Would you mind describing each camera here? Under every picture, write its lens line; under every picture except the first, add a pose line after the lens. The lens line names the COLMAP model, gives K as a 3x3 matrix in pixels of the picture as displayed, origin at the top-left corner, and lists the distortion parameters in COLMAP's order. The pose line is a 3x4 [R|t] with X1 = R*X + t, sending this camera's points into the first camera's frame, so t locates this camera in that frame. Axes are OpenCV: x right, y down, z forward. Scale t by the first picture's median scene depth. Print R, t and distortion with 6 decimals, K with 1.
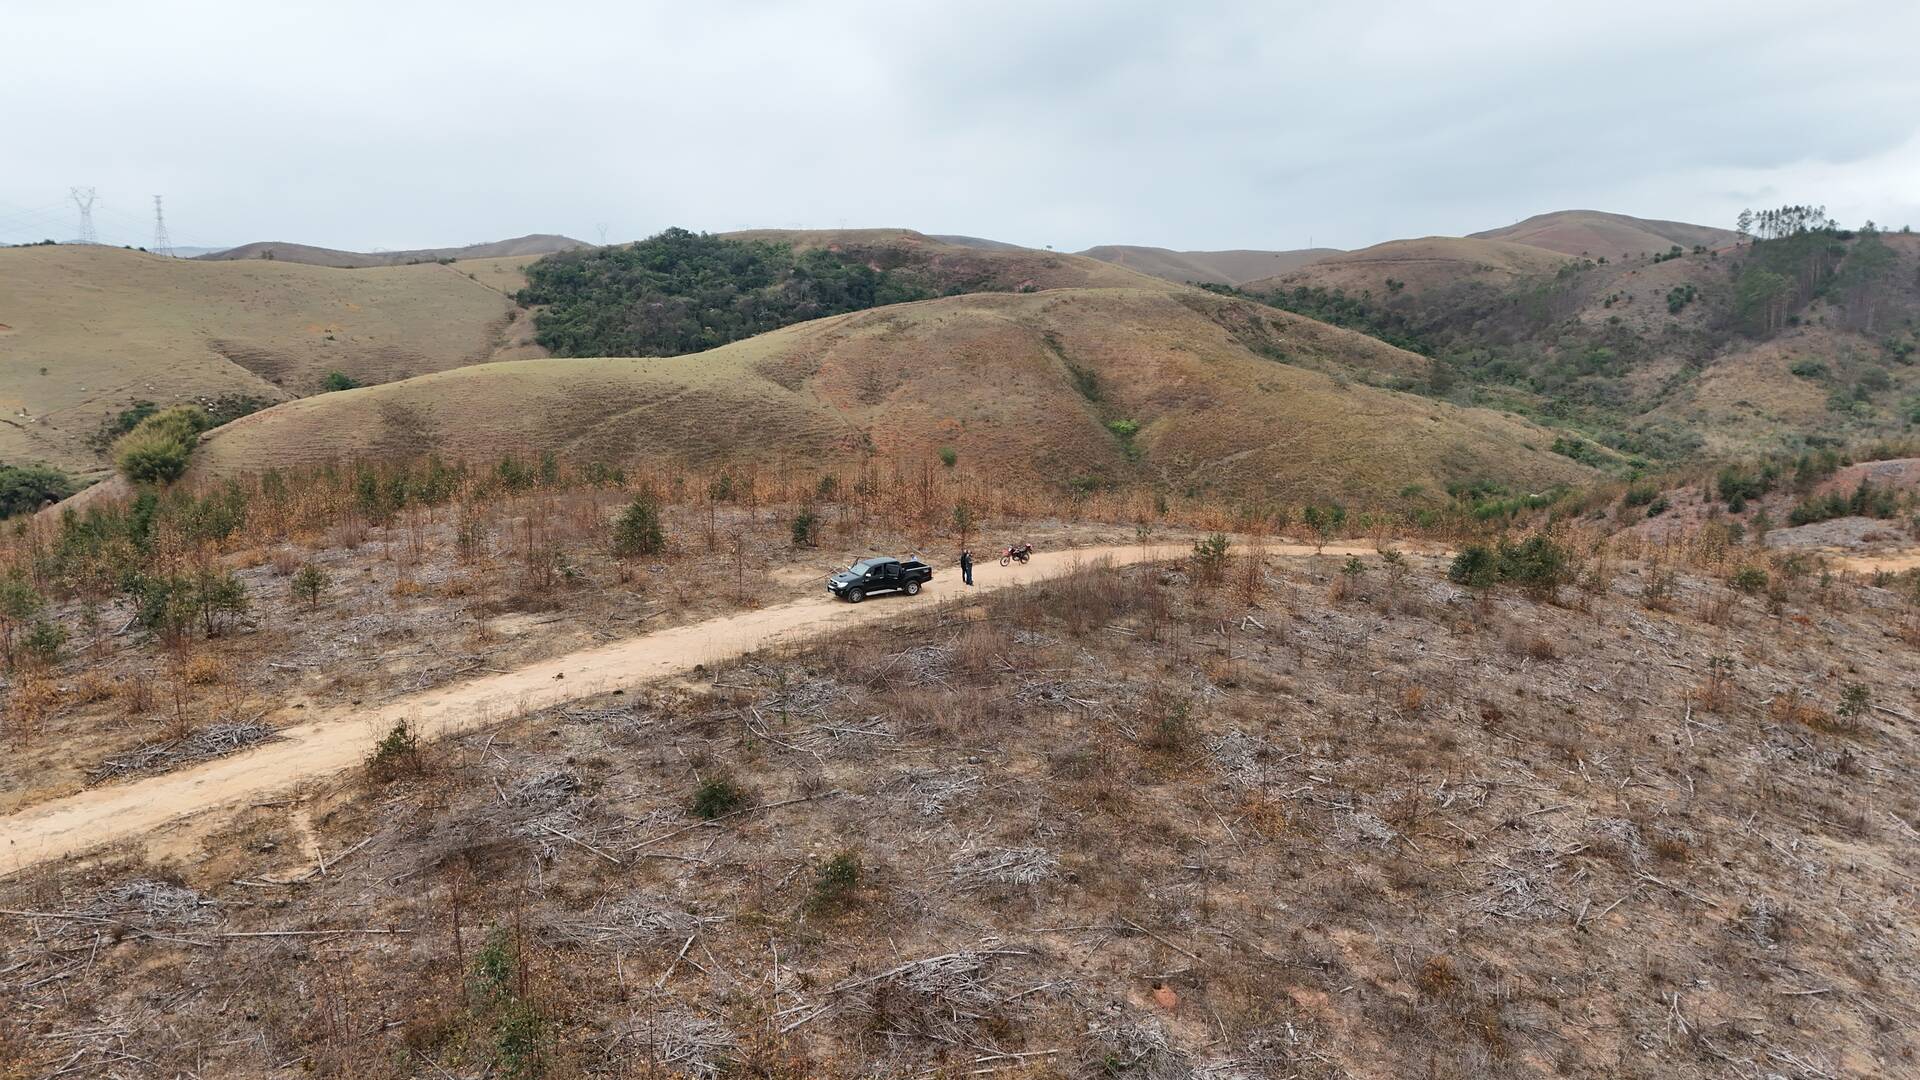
lens RADIAL K [[1399.9, 0, 963.4], [0, 1399.9, 542.3], [0, 0, 1]] dist [0.092539, -0.109383]
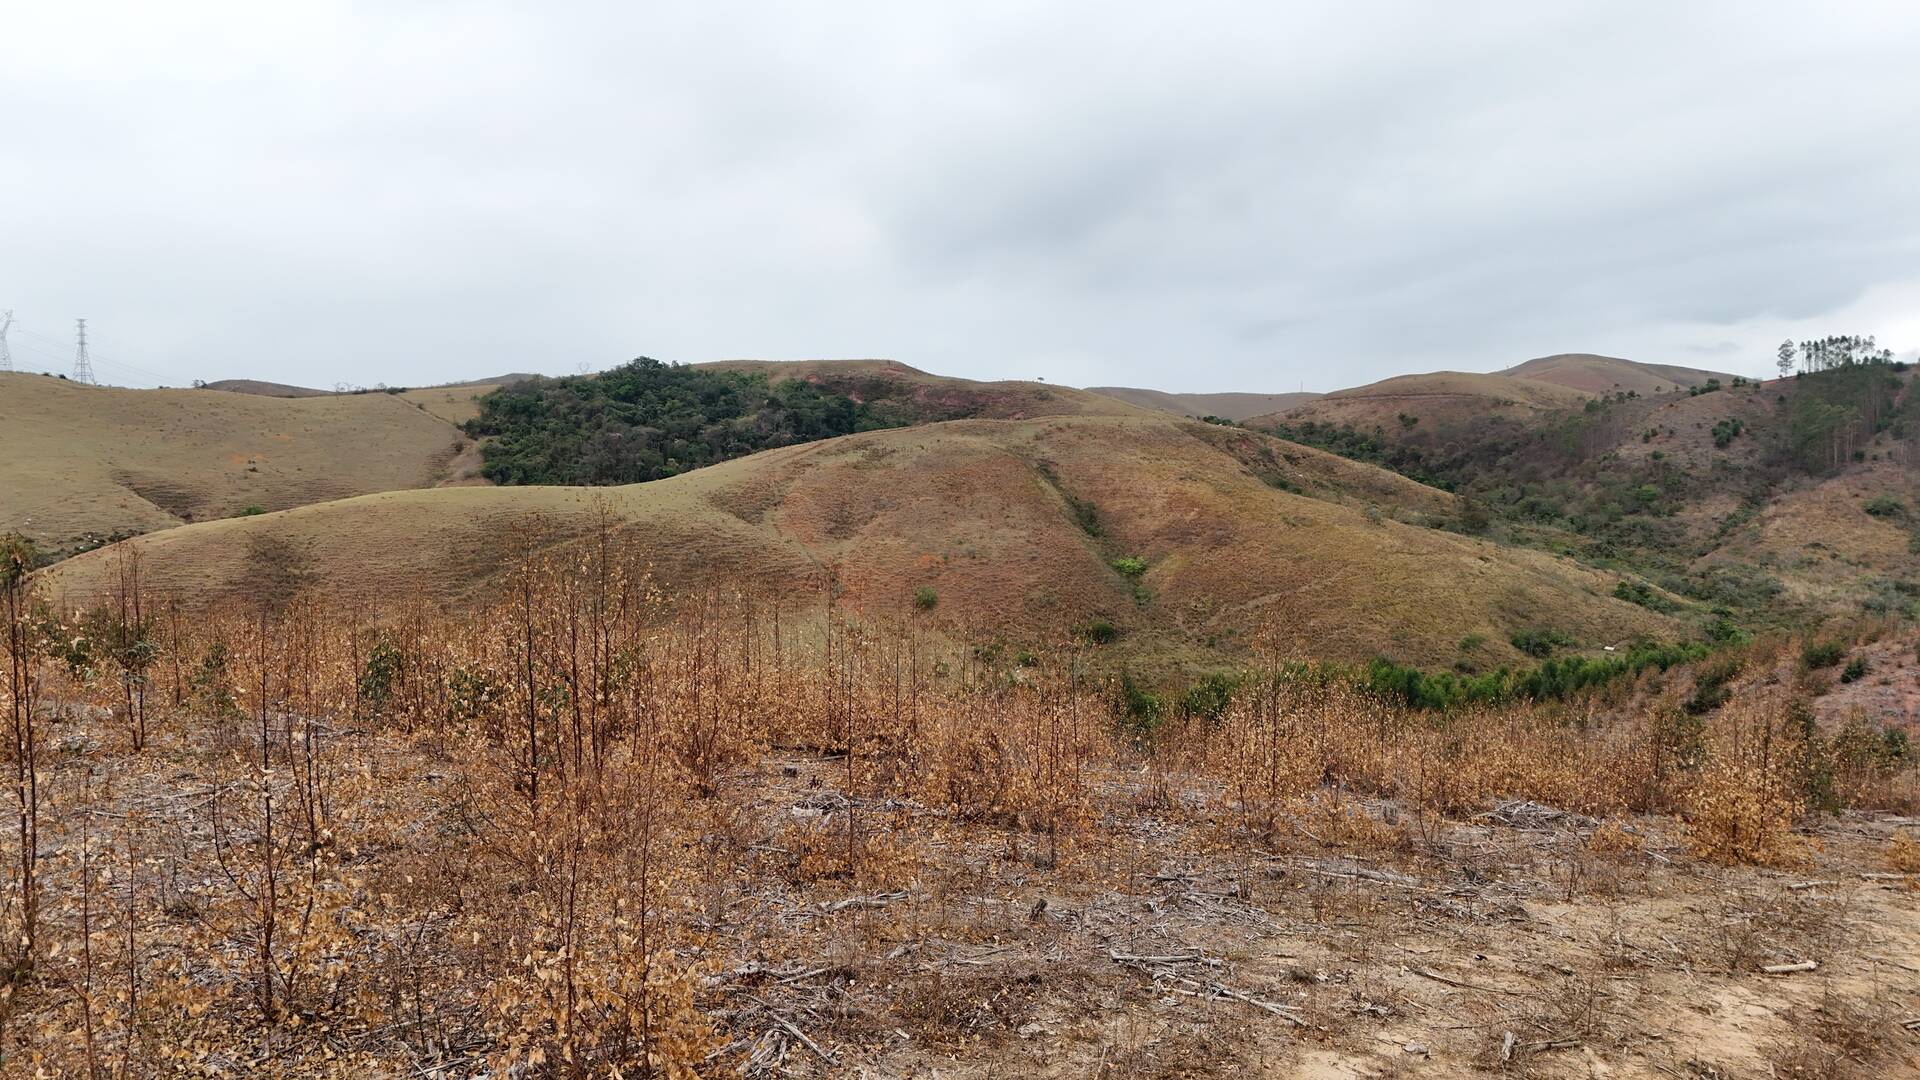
lens RADIAL K [[1399.9, 0, 963.4], [0, 1399.9, 542.3], [0, 0, 1]] dist [0.092539, -0.109383]
pose [[0.999969, 0.003079, 0.007221, 0.003574], [-0.002323, 0.994740, -0.102409, -0.005684], [-0.007498, 0.102389, 0.994716, 0.104189]]
